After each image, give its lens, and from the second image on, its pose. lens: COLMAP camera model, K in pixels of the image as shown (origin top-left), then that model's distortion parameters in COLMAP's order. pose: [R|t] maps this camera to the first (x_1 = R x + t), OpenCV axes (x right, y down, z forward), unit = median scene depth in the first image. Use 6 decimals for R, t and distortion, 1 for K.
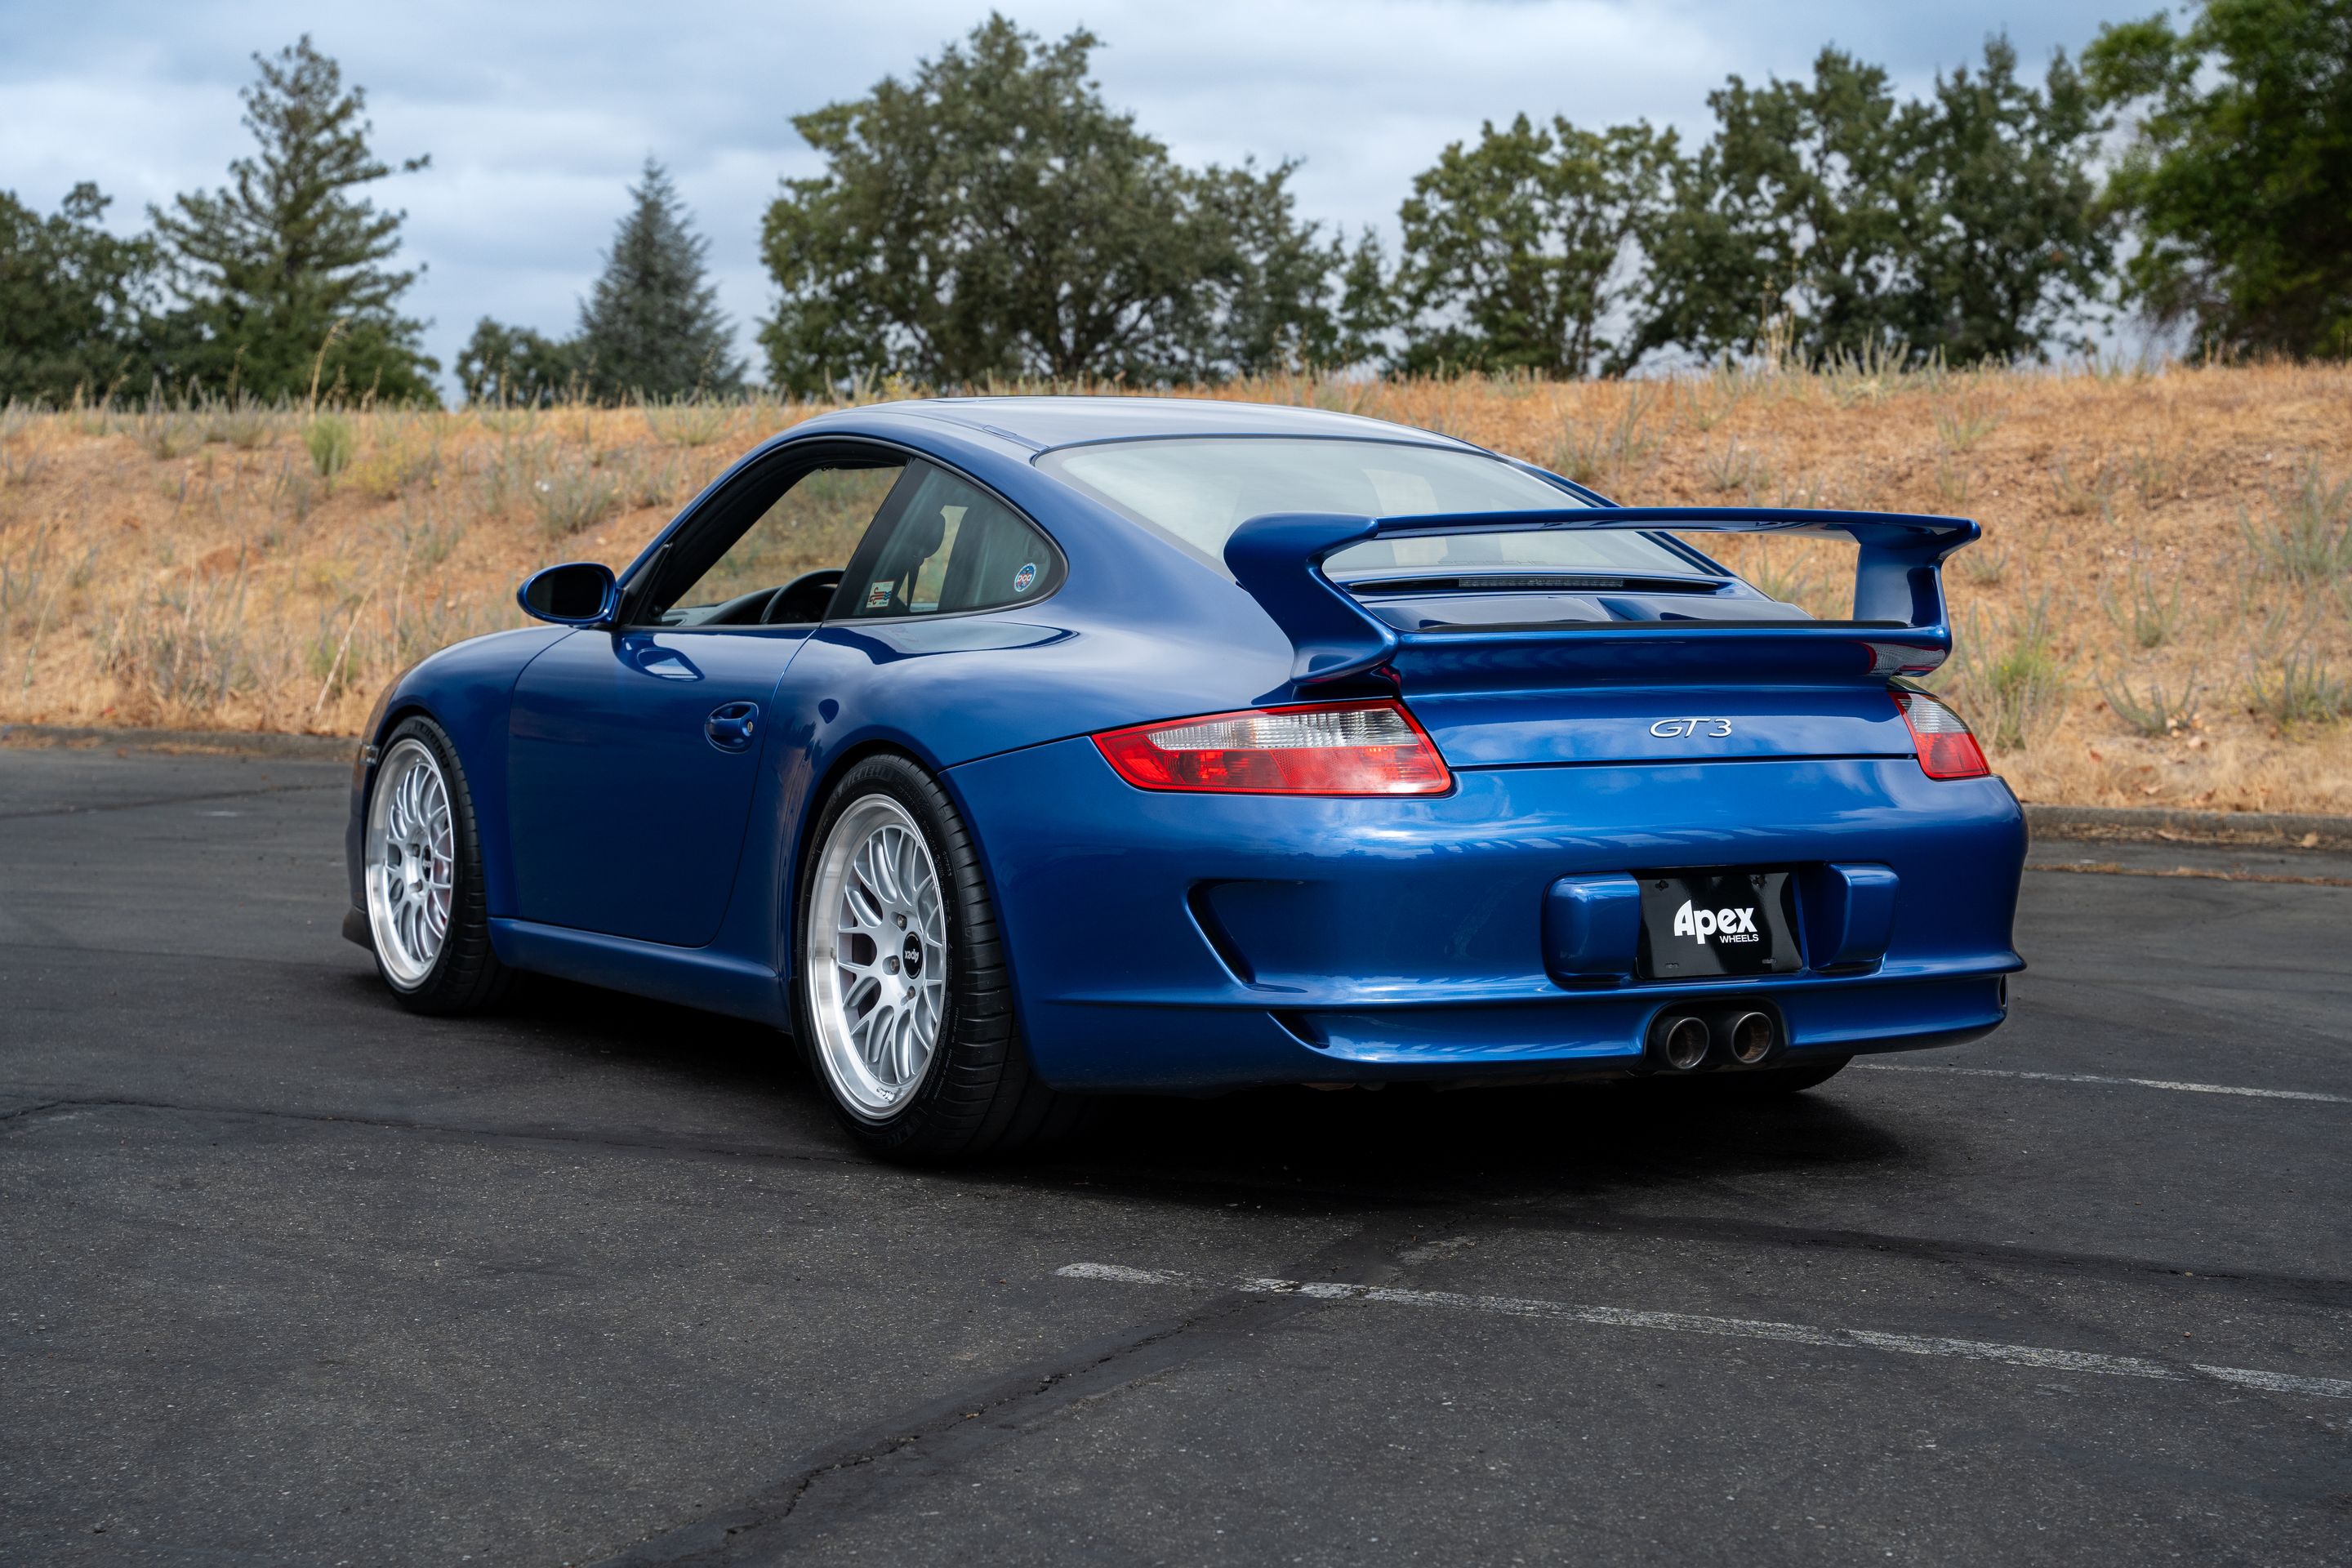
lens RADIAL K [[4513.9, 0, 1215.0], [0, 4513.9, 786.1], [0, 0, 1]] dist [0.192564, 1.159404]
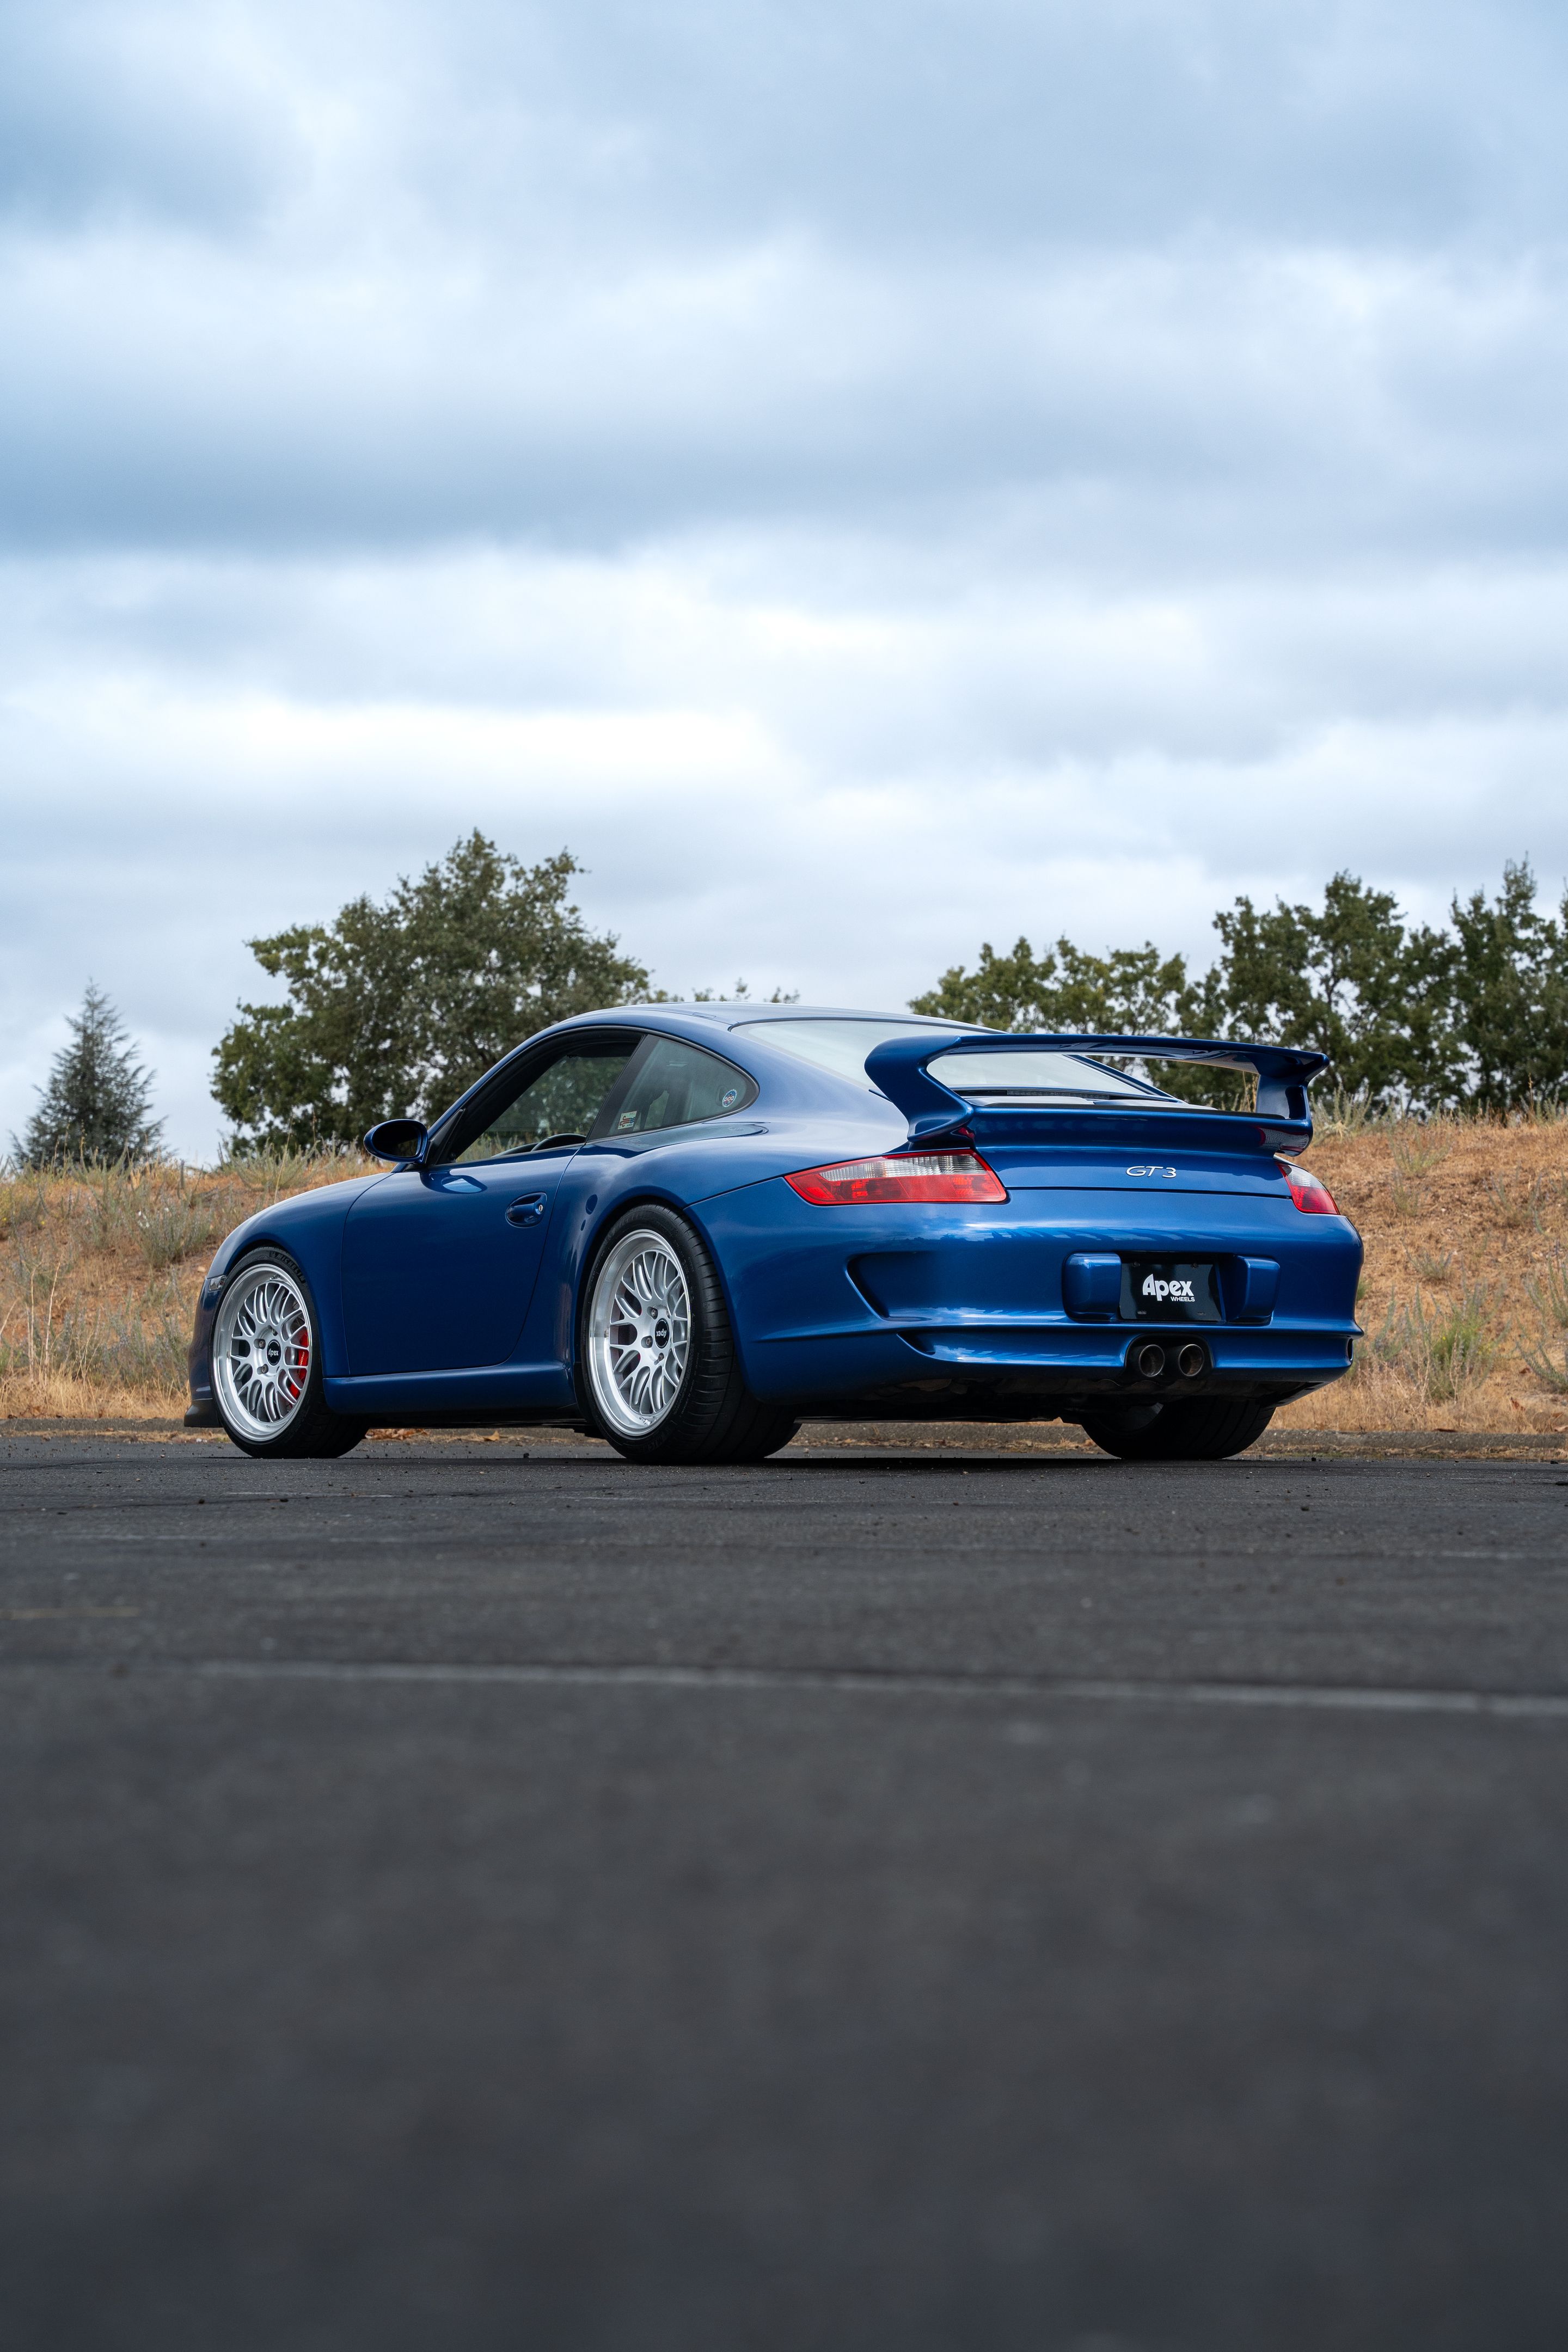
lens RADIAL K [[5592.8, 0, 1034.7], [0, 5592.8, 1175.6], [0, 0, 1]] dist [0.174912, 0.124631]
pose [[0.997500, -0.003544, 0.070572, -0.031002], [0.011561, 0.993469, -0.113517, 0.085111], [-0.069709, 0.114049, 0.991026, -0.390799]]
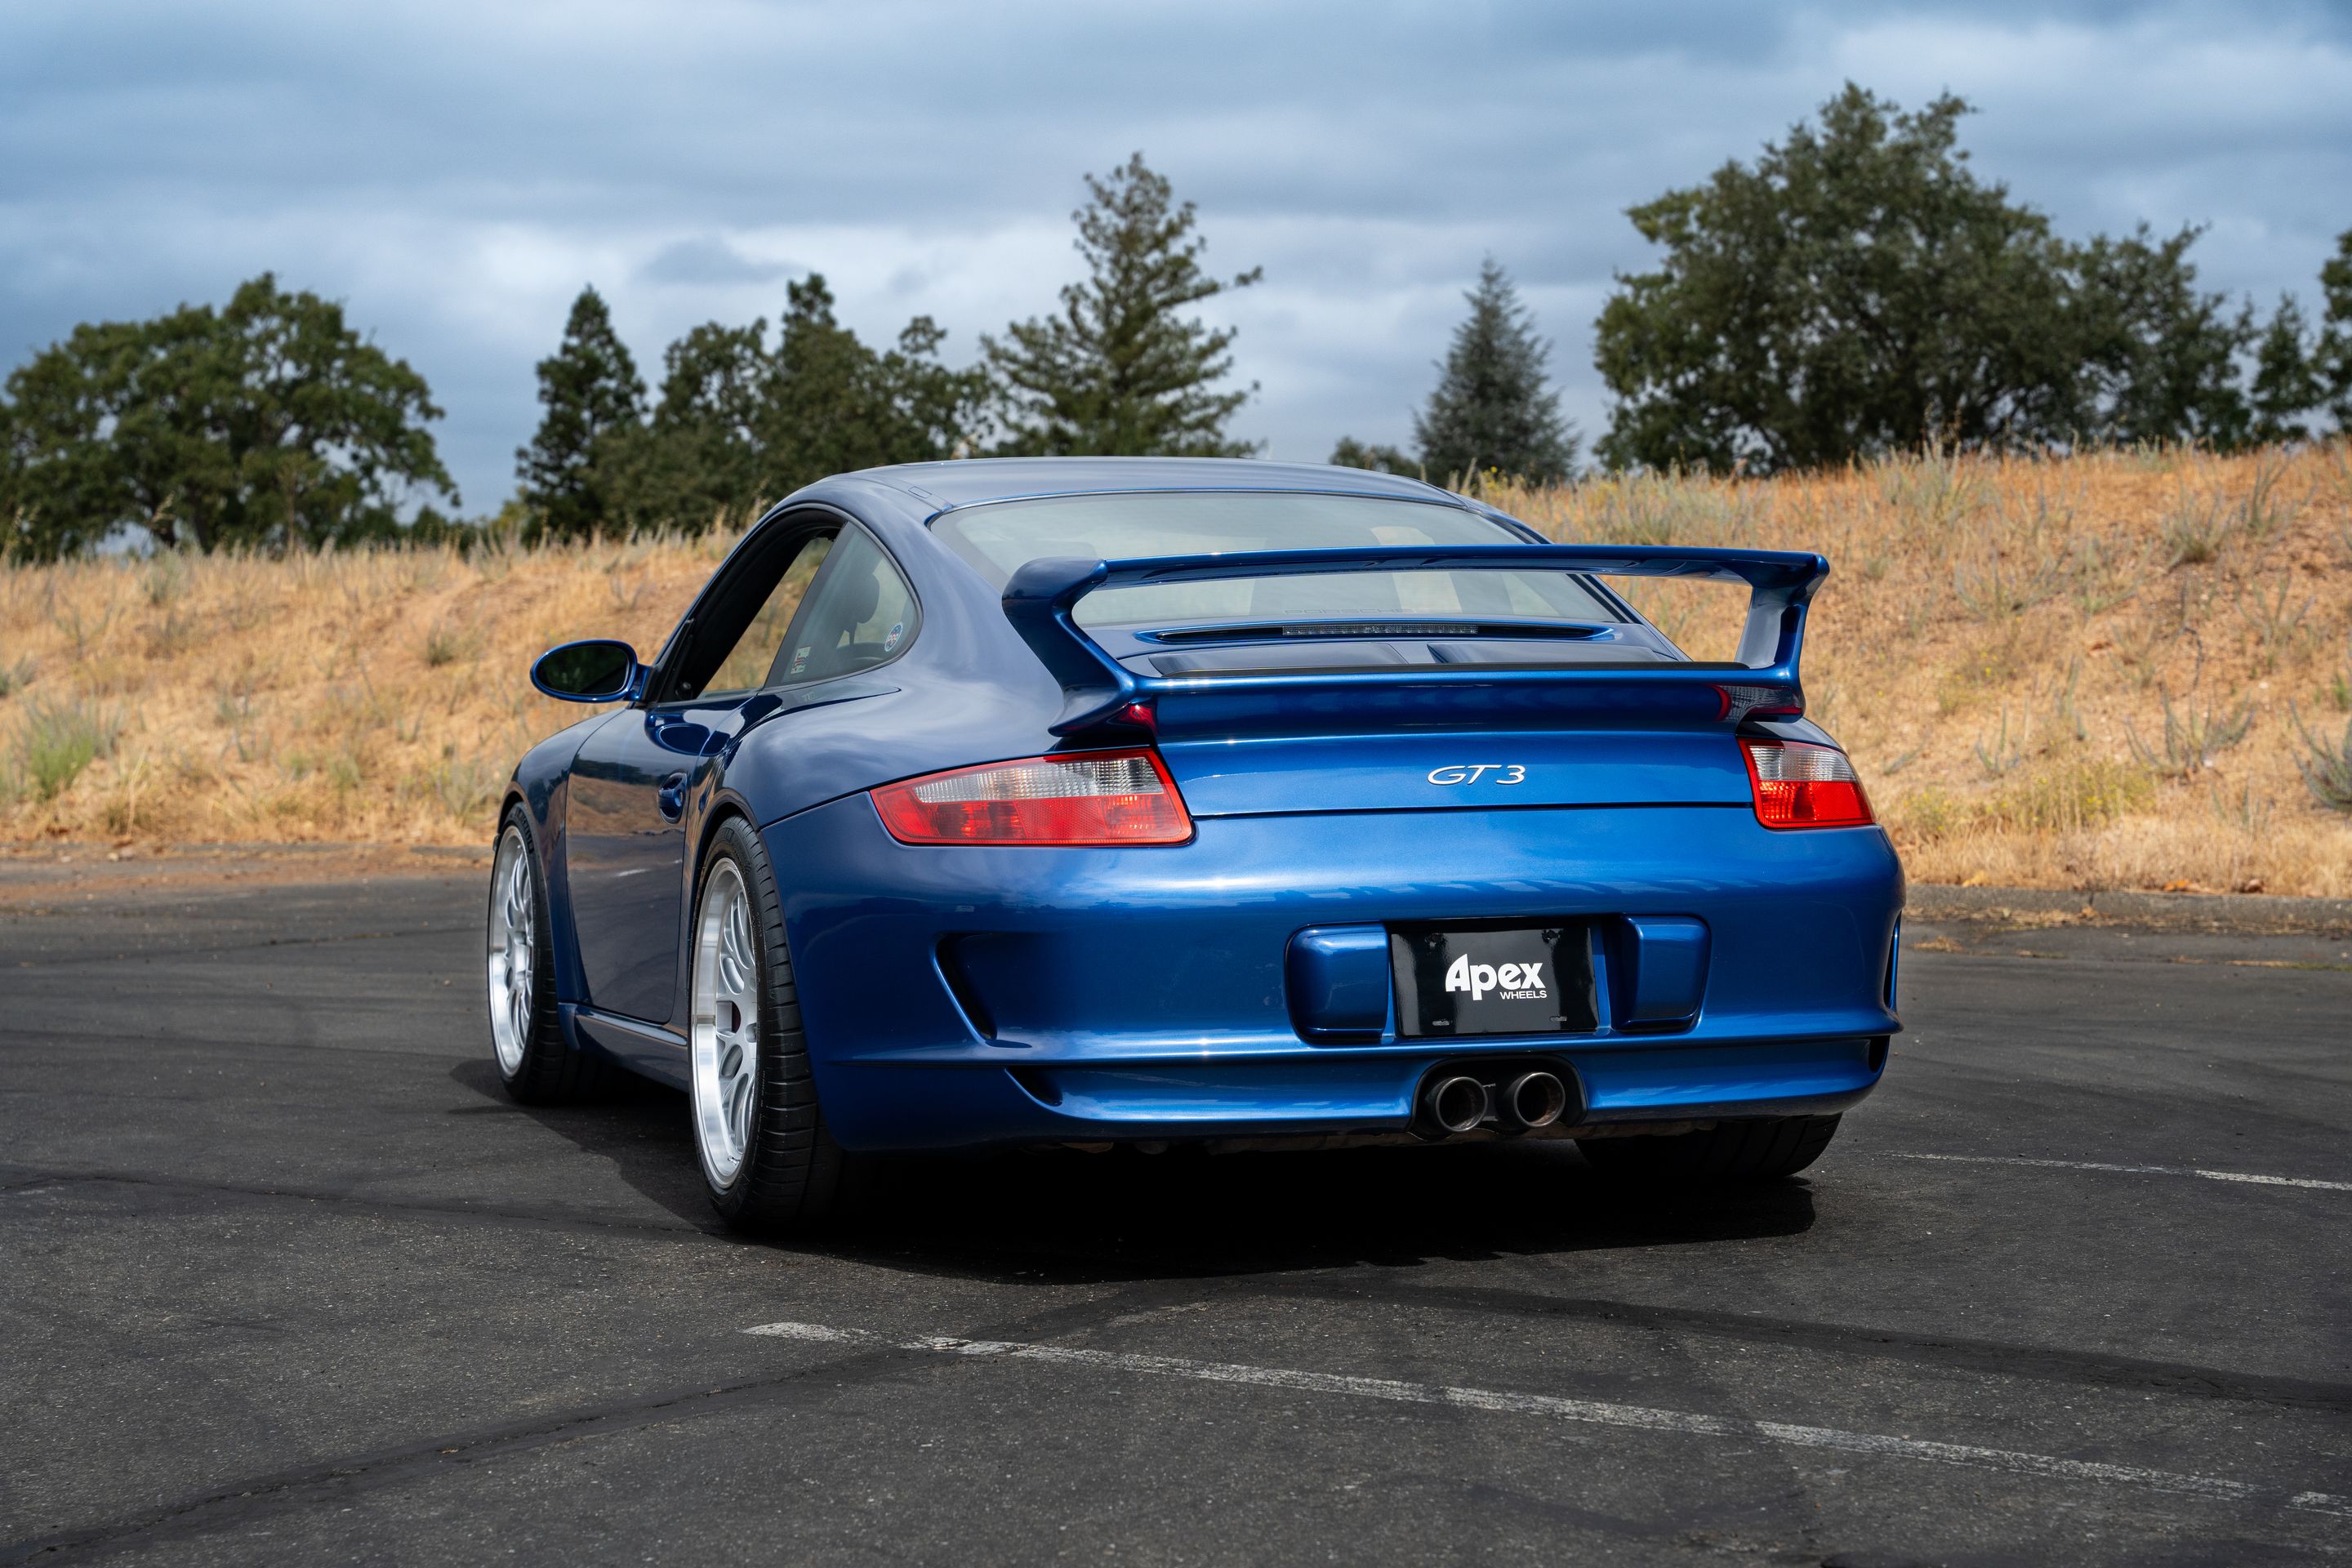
lens RADIAL K [[4907.0, 0, 1176.0], [0, 4907.0, 784.0], [0, 0, 1]] dist [0.359288, 0.328725]
pose [[0.973664, -0.013209, -0.227606, 0.109759], [0.005763, 0.999427, -0.033348, 0.009156], [0.227916, 0.031158, 0.973182, -0.009998]]
